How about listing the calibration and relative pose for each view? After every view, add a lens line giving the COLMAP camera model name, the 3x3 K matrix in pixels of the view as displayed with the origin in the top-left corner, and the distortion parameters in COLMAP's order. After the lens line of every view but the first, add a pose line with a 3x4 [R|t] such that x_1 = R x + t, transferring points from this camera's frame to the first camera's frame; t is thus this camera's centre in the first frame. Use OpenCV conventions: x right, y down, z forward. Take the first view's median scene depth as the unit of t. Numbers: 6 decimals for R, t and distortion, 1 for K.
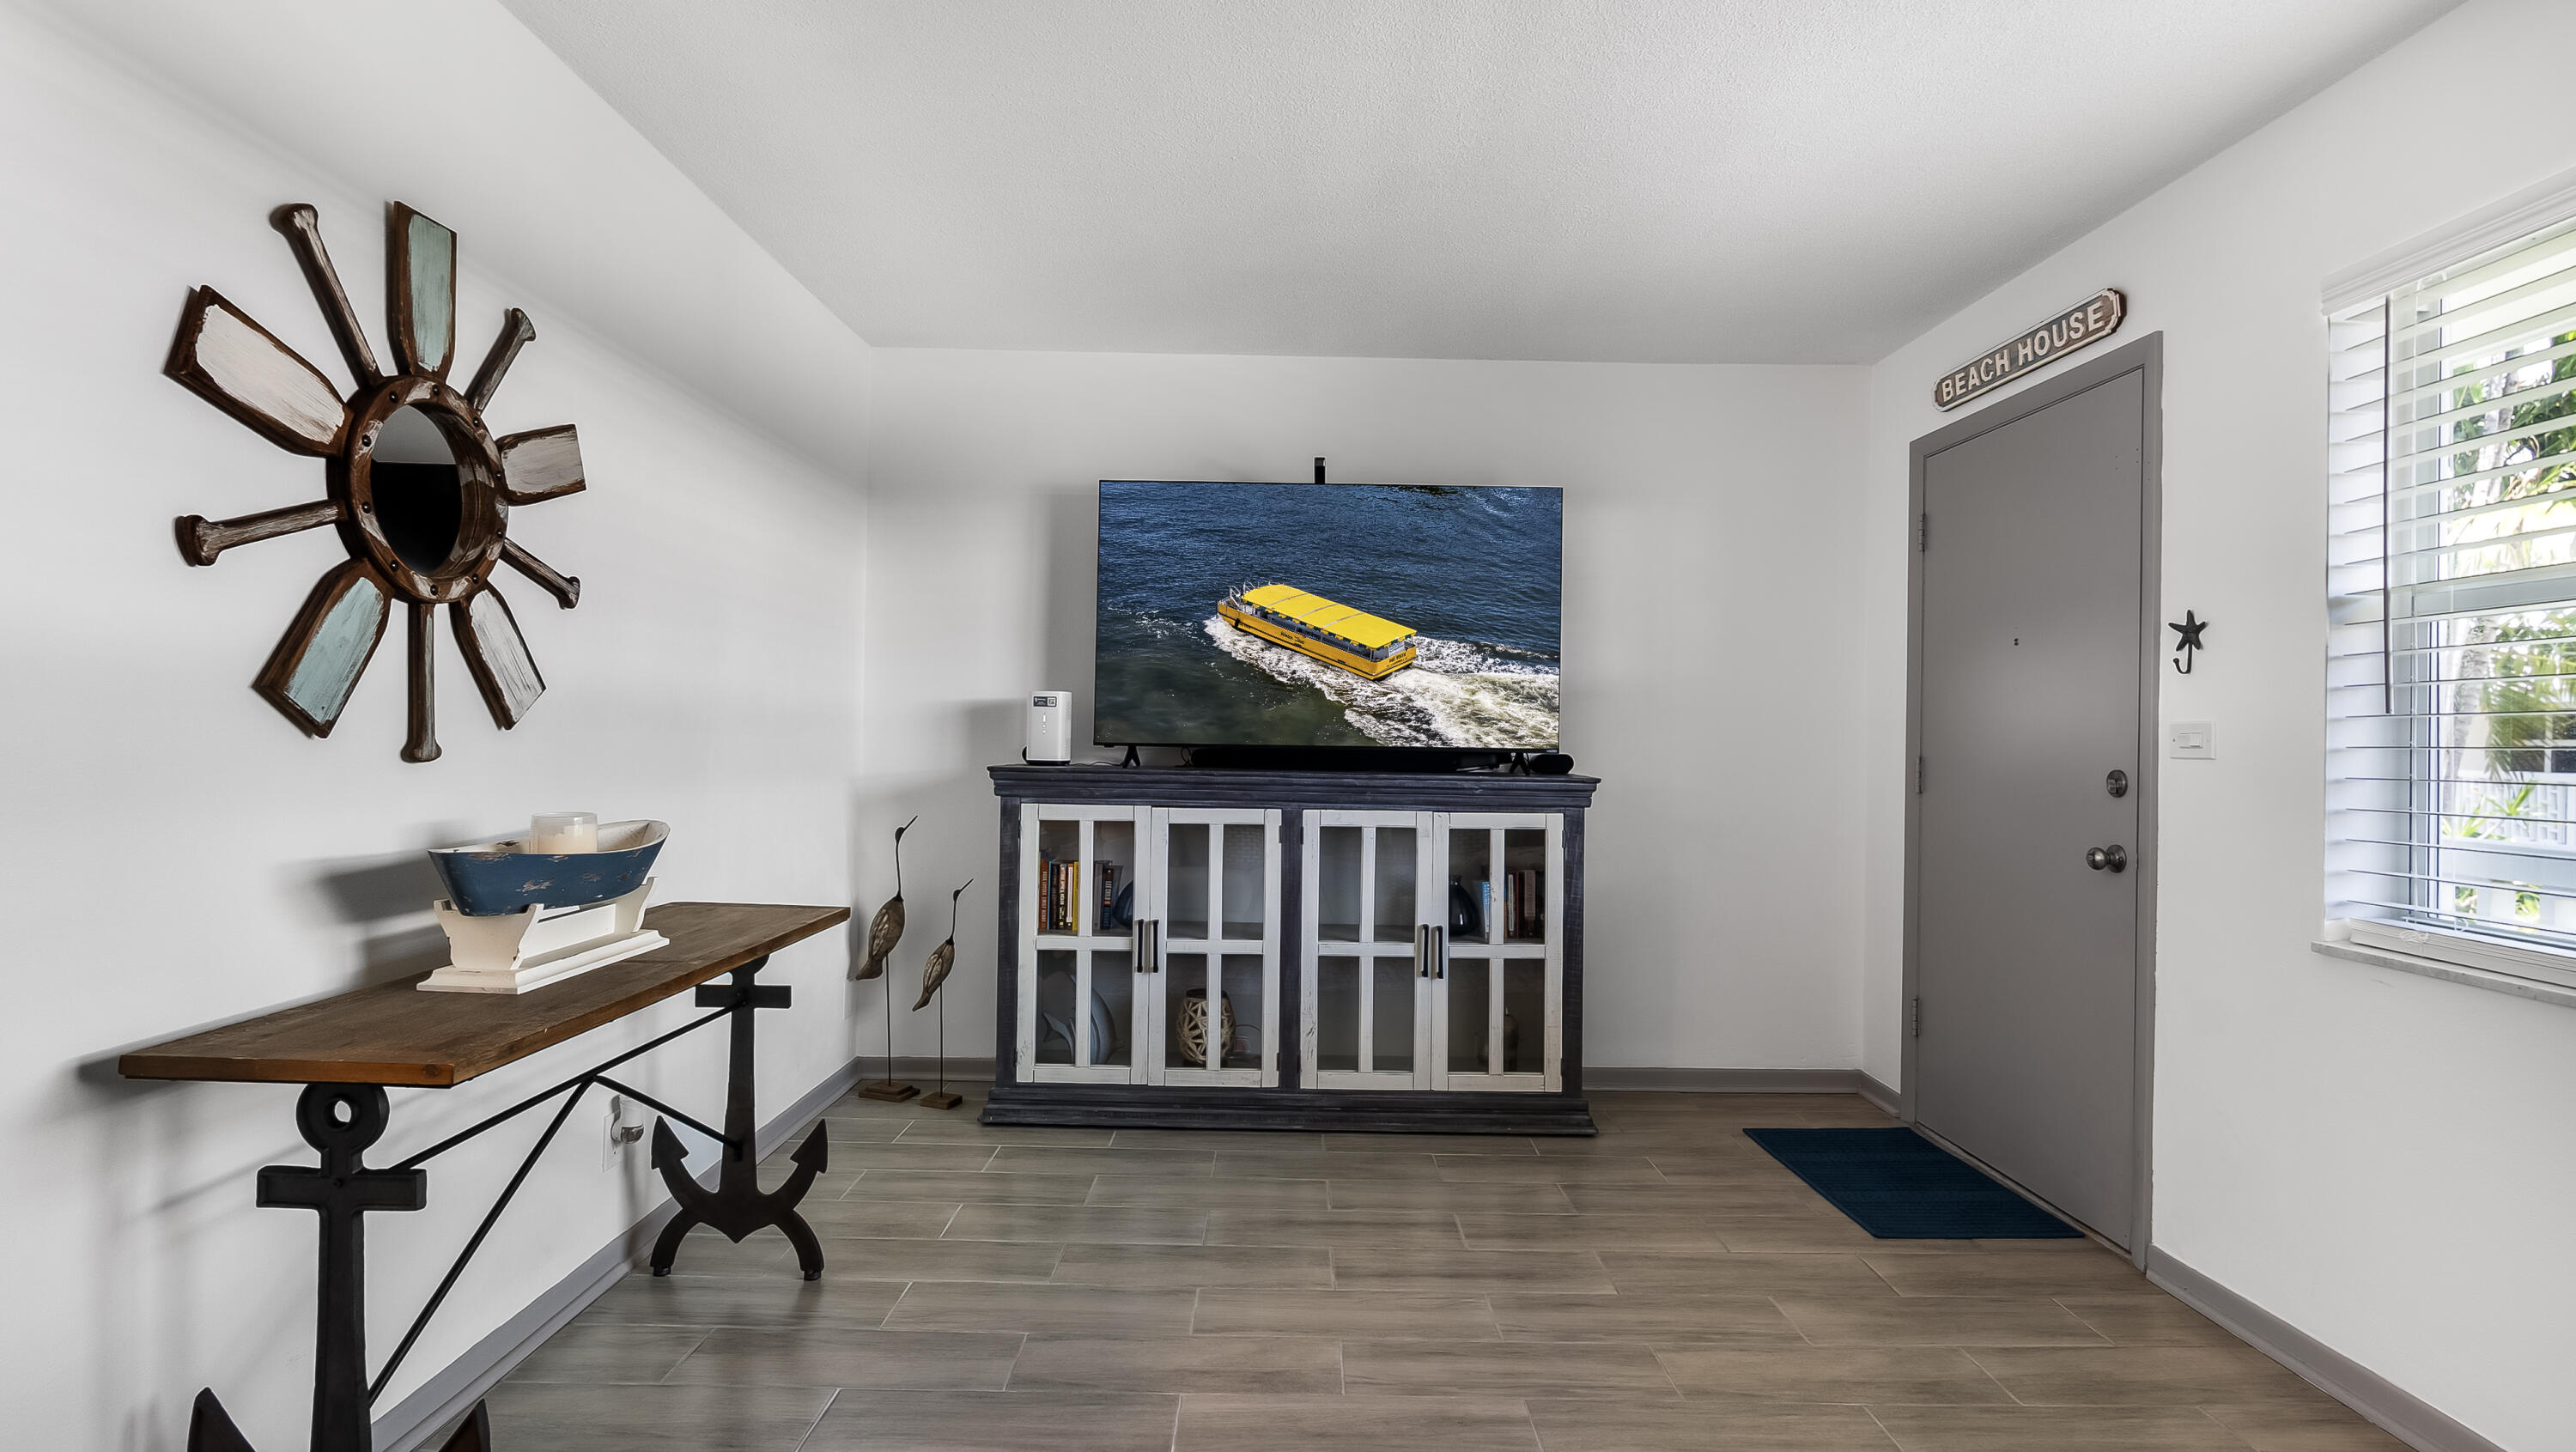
lens RADIAL K [[1189.0, 0, 1293.6], [0, 1189.0, 723.9], [0, 0, 1]] dist [-0.007597, 0.001330]
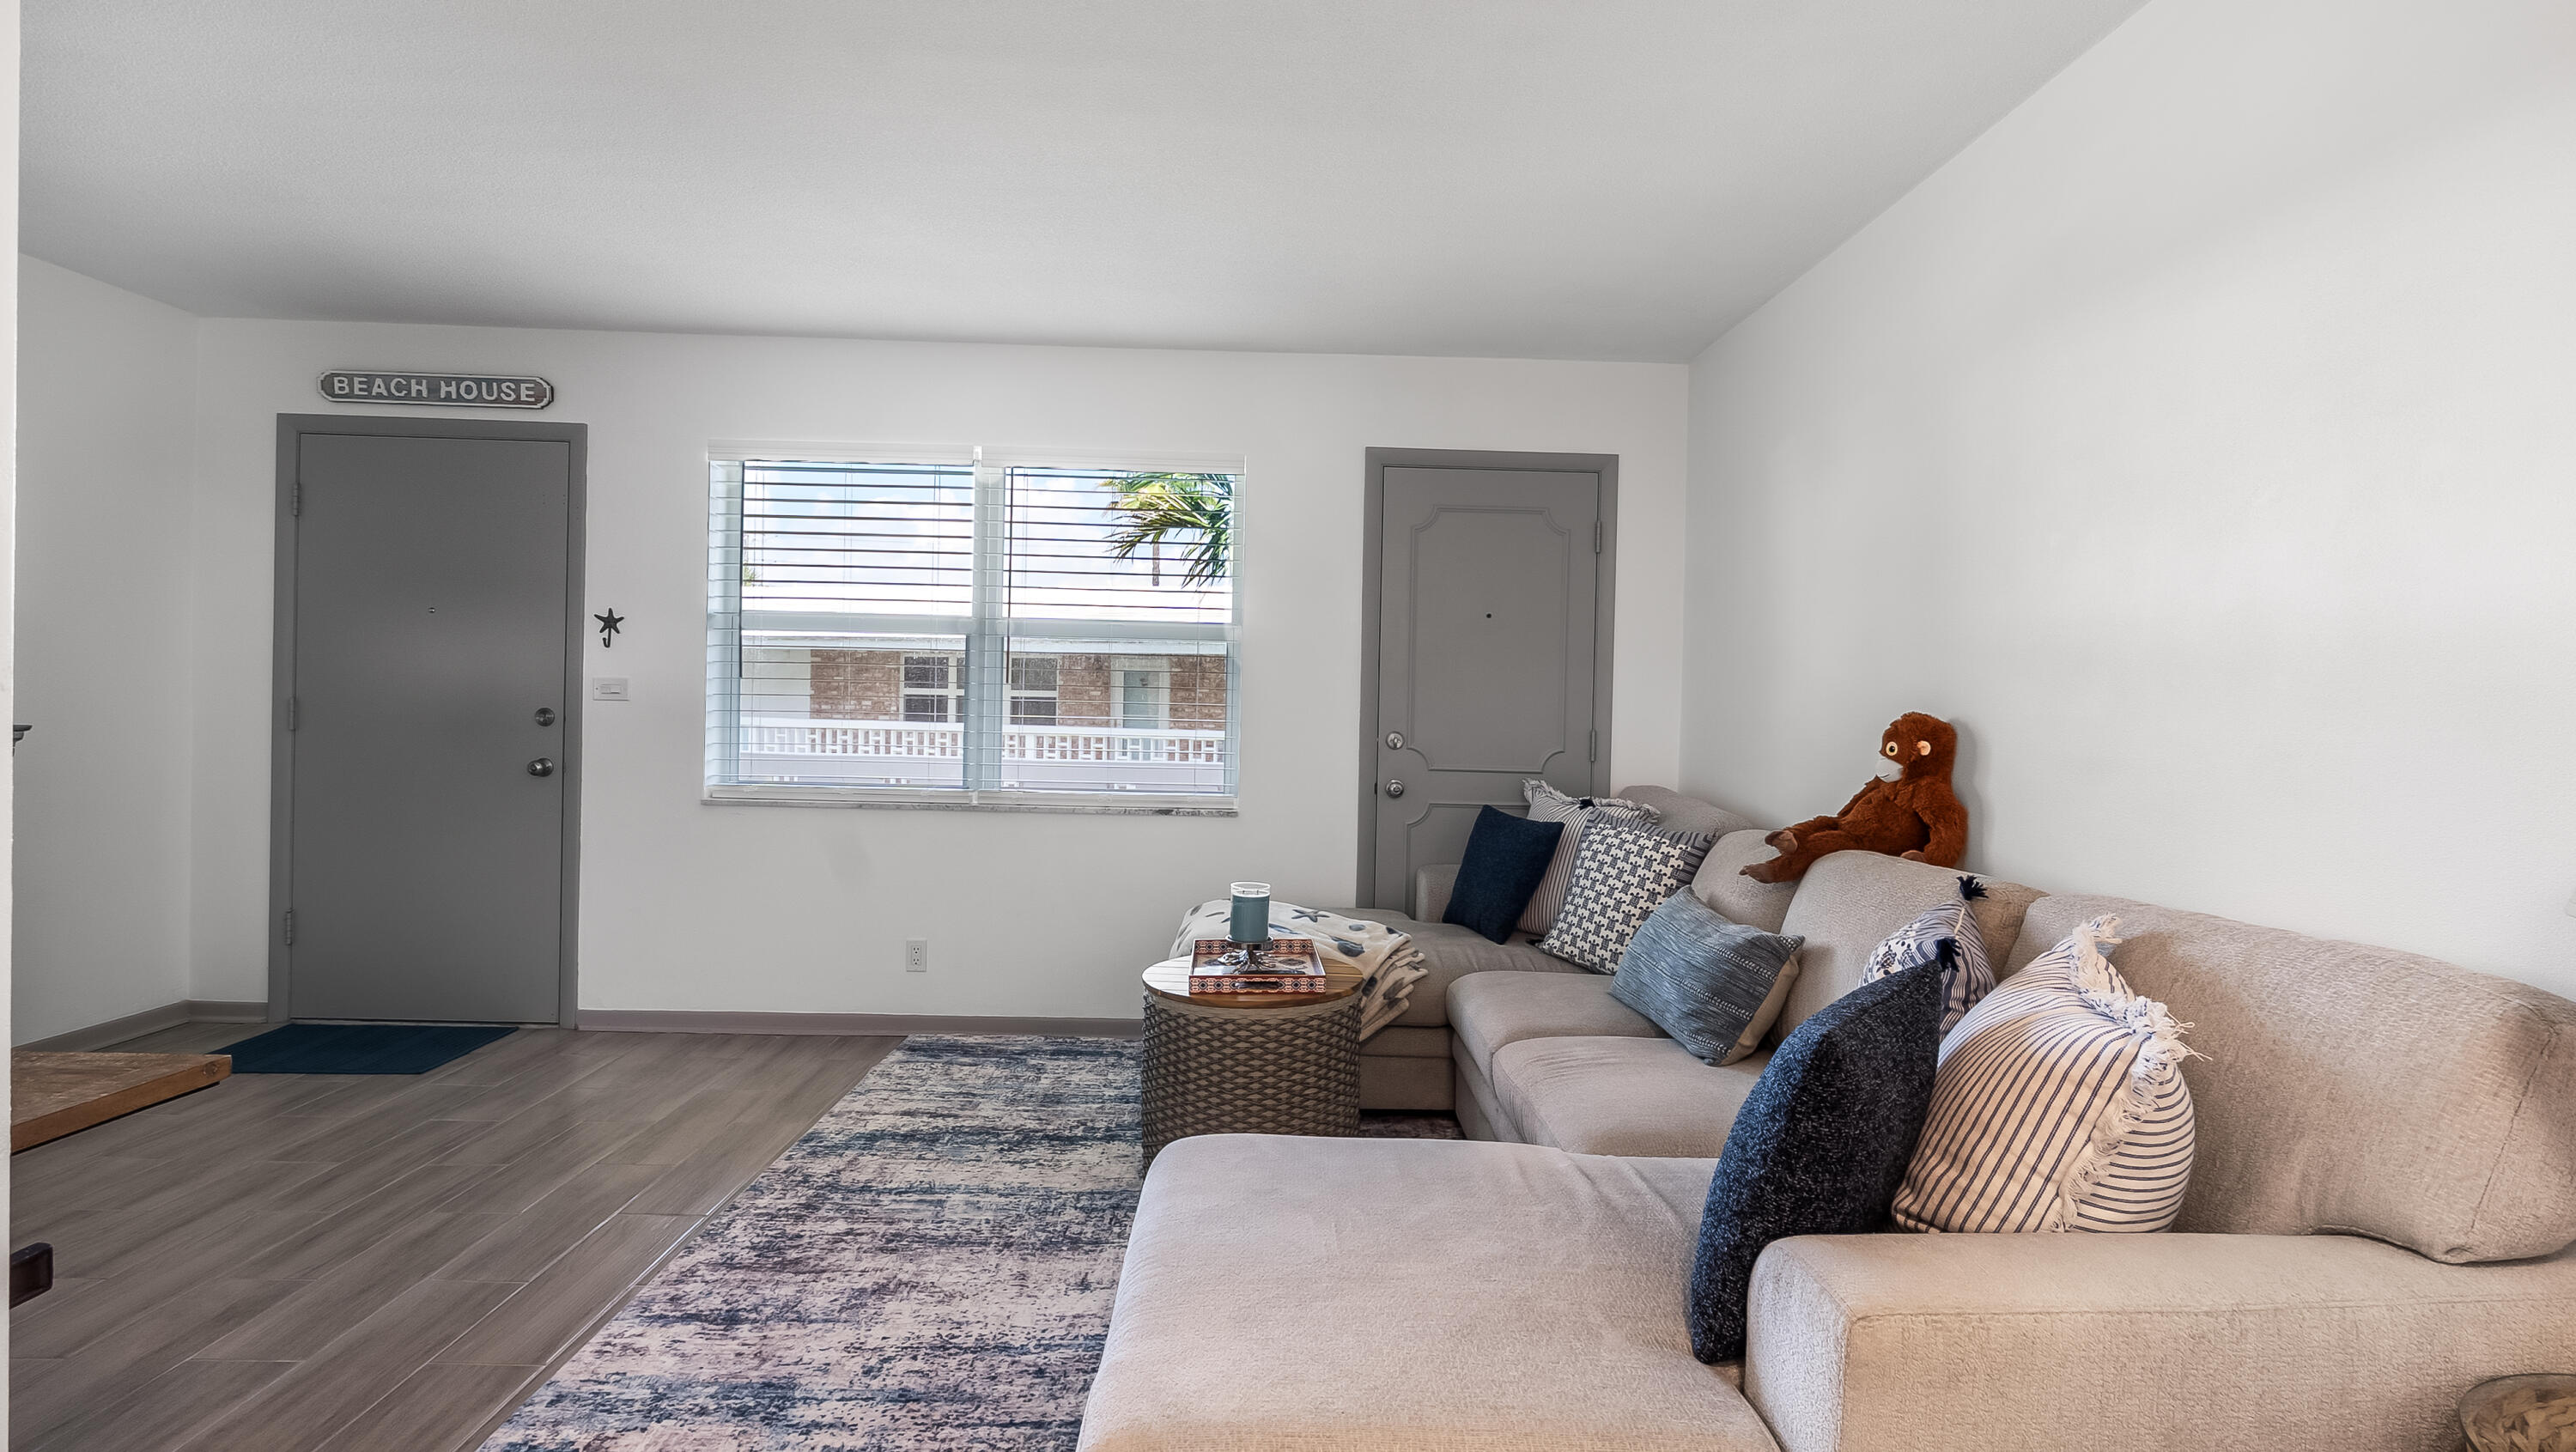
lens RADIAL K [[1189.0, 0, 1292.3], [0, 1189.0, 722.5], [0, 0, 1]] dist [-0.007597, 0.001330]
pose [[-0.019834, -0.027672, 0.999420, -0.641328], [-0.031300, 0.999144, 0.027043, -0.009690], [-0.999313, -0.030746, -0.020683, 0.073749]]
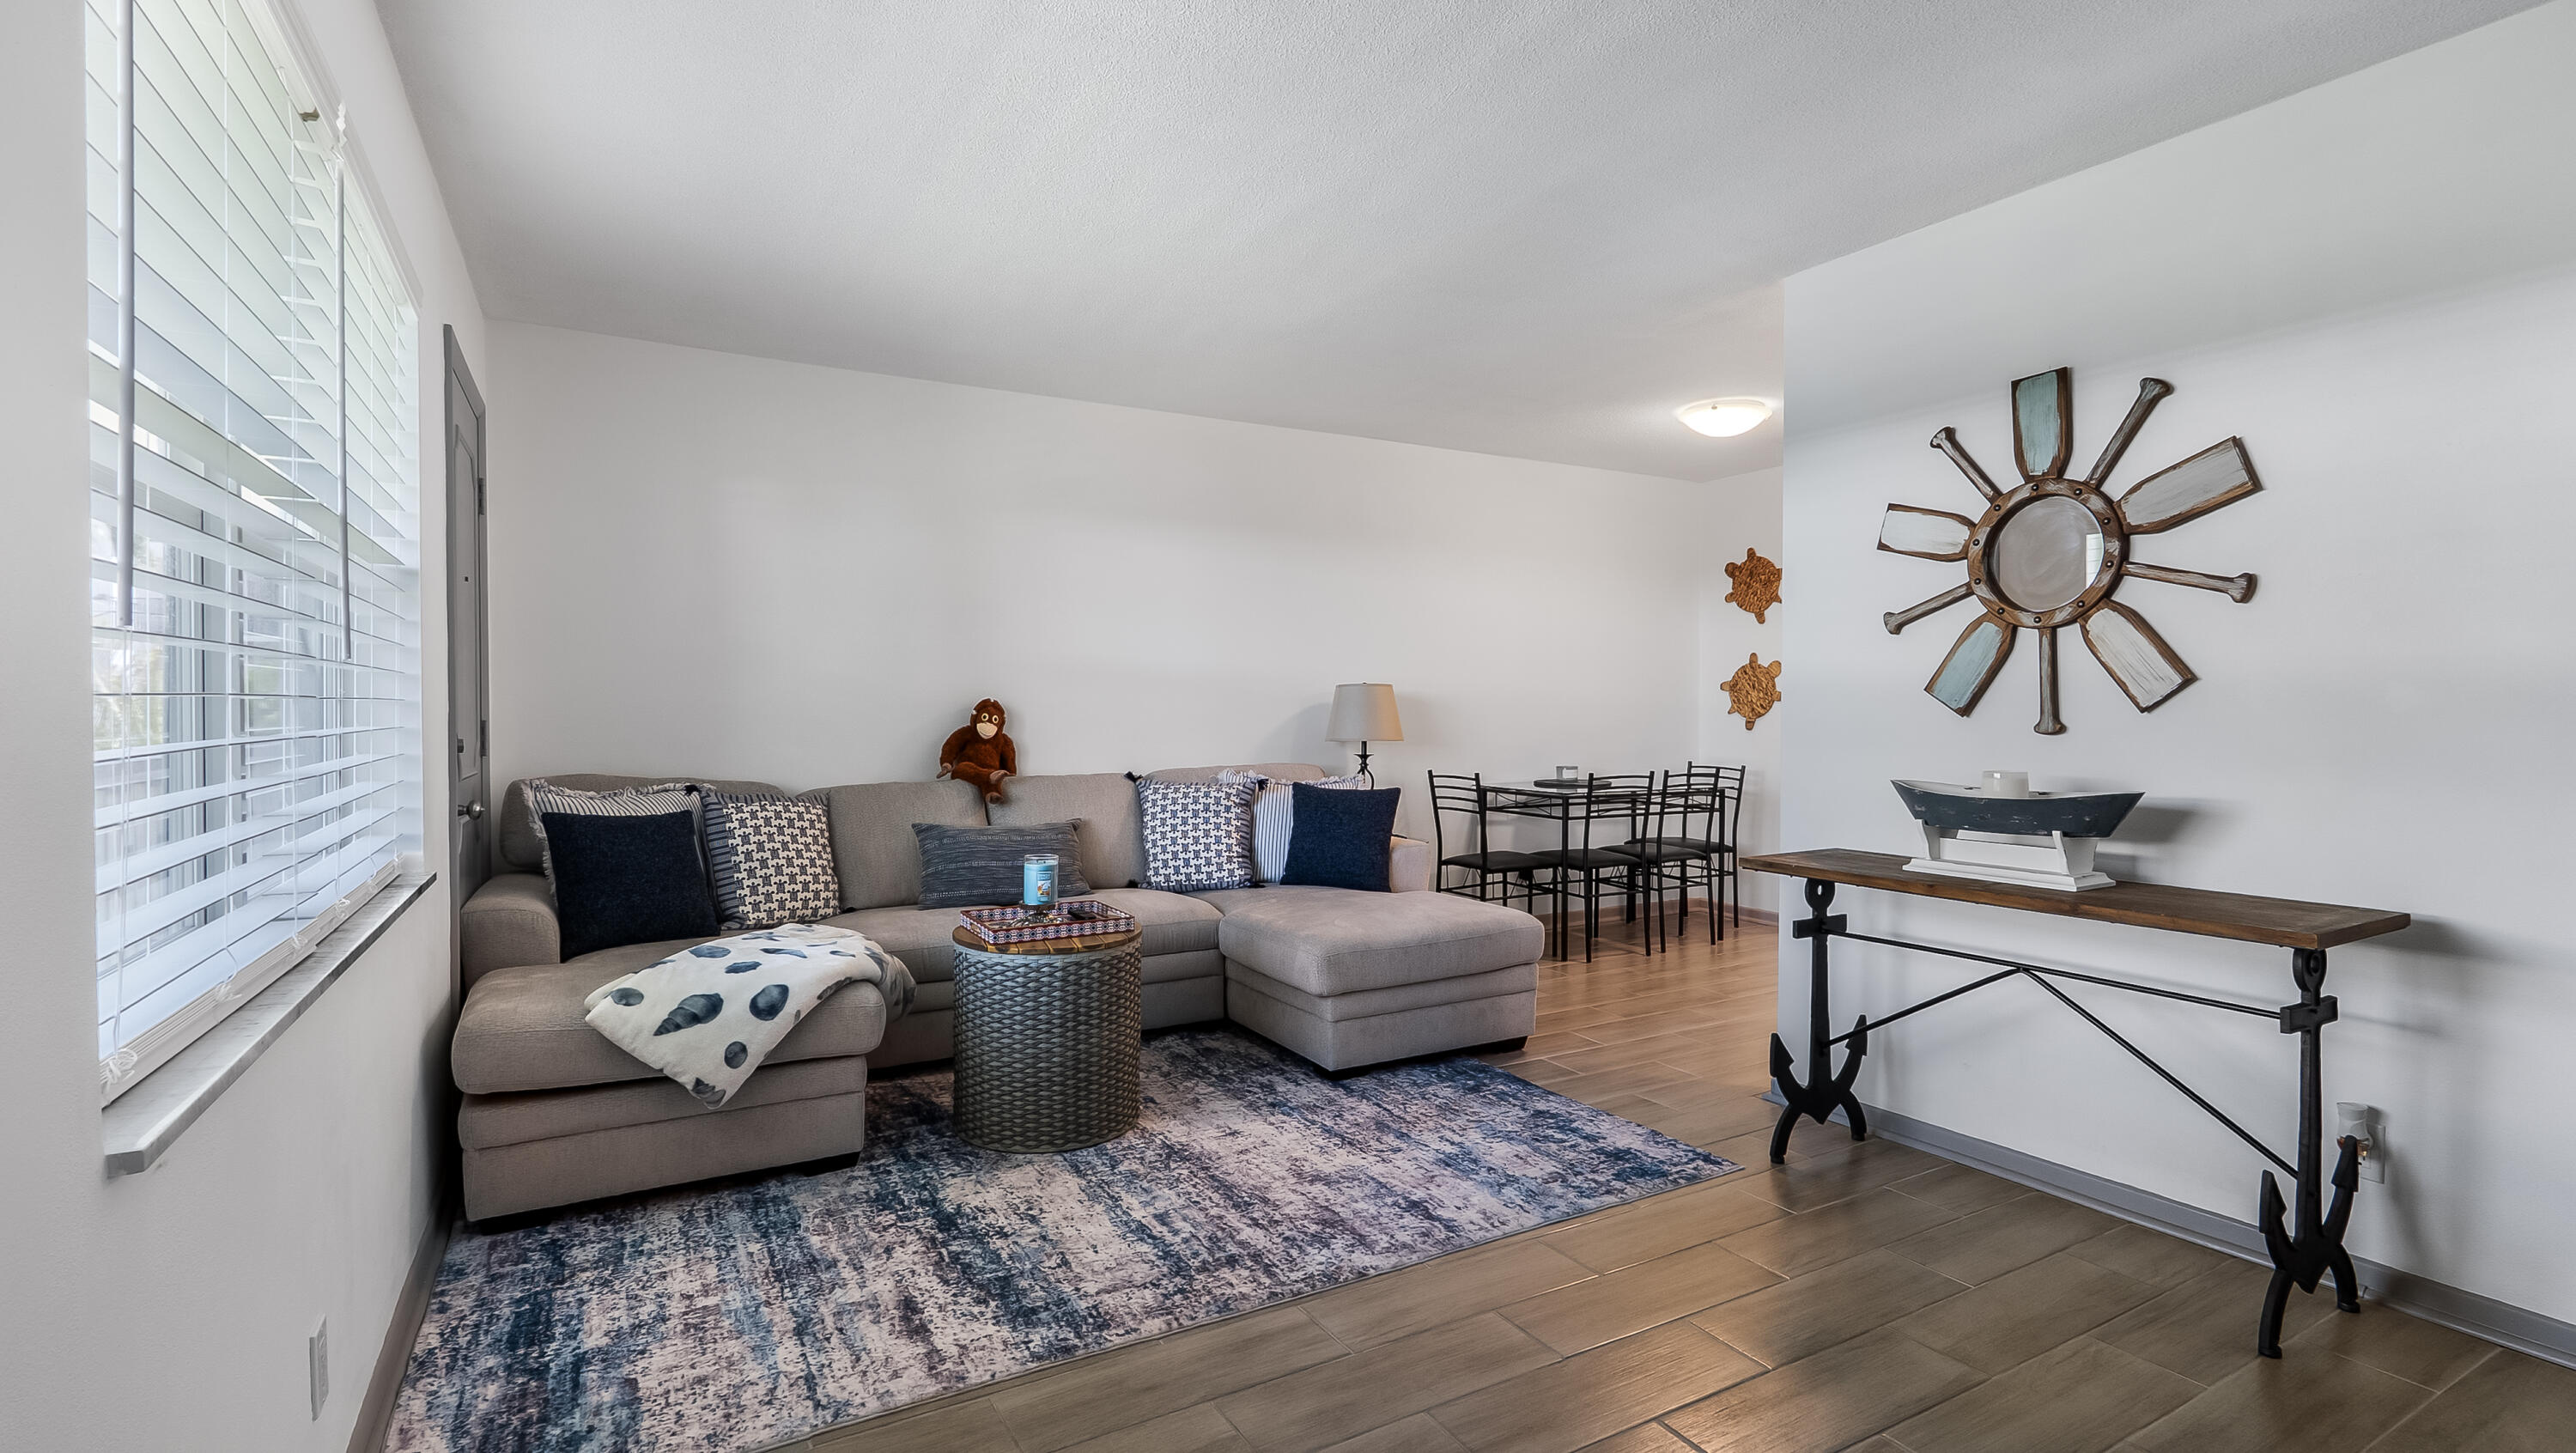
lens RADIAL K [[1189.1, 0, 1301.0], [0, 1189.1, 712.4], [0, 0, 1]] dist [-0.007597, 0.001330]
pose [[-0.868802, -0.016387, -0.494888, 0.449429], [-0.012700, 0.999861, -0.010811, 0.017652], [0.494996, -0.003108, -0.868890, 0.998878]]
